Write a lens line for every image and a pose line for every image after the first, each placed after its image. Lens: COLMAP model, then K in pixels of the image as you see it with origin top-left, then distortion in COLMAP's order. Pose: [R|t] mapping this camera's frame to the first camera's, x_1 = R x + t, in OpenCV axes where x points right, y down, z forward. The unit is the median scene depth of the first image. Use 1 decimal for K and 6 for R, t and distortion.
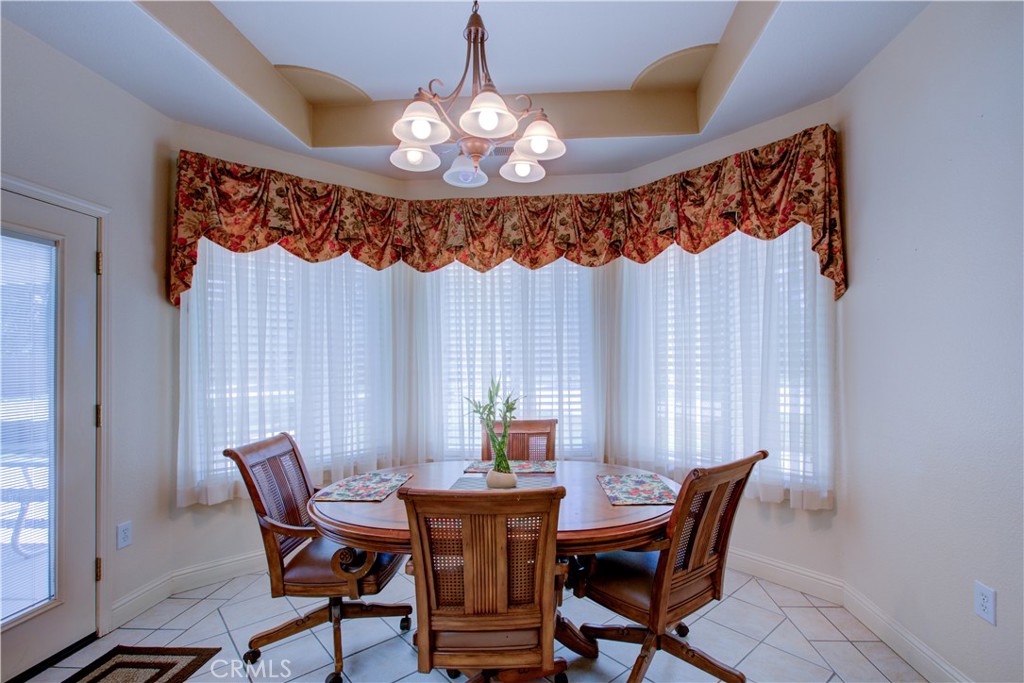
lens RADIAL K [[470.3, 0, 535.6], [0, 470.3, 353.0], [0, 0, 1]] dist [-0.004466, 0.003288]
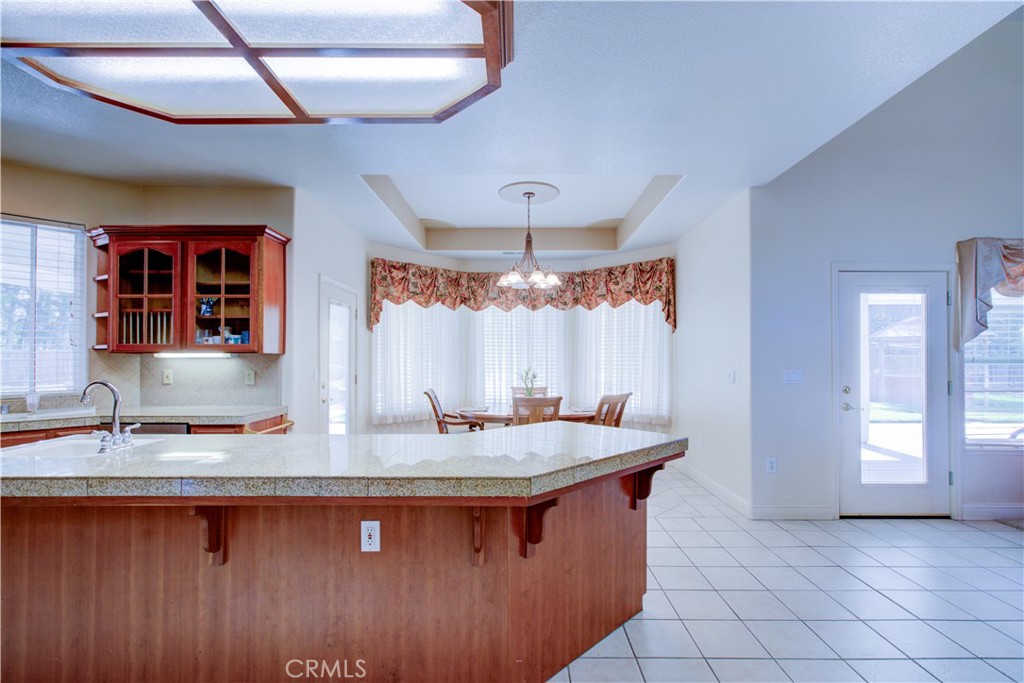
lens RADIAL K [[470.3, 0, 507.5], [0, 470.3, 348.5], [0, 0, 1]] dist [-0.004466, 0.003288]
pose [[0.999228, 0.012622, 0.037193, -0.208735], [-0.012410, 0.999905, -0.005941, -0.012432], [-0.037265, 0.005475, 0.999290, -1.060295]]
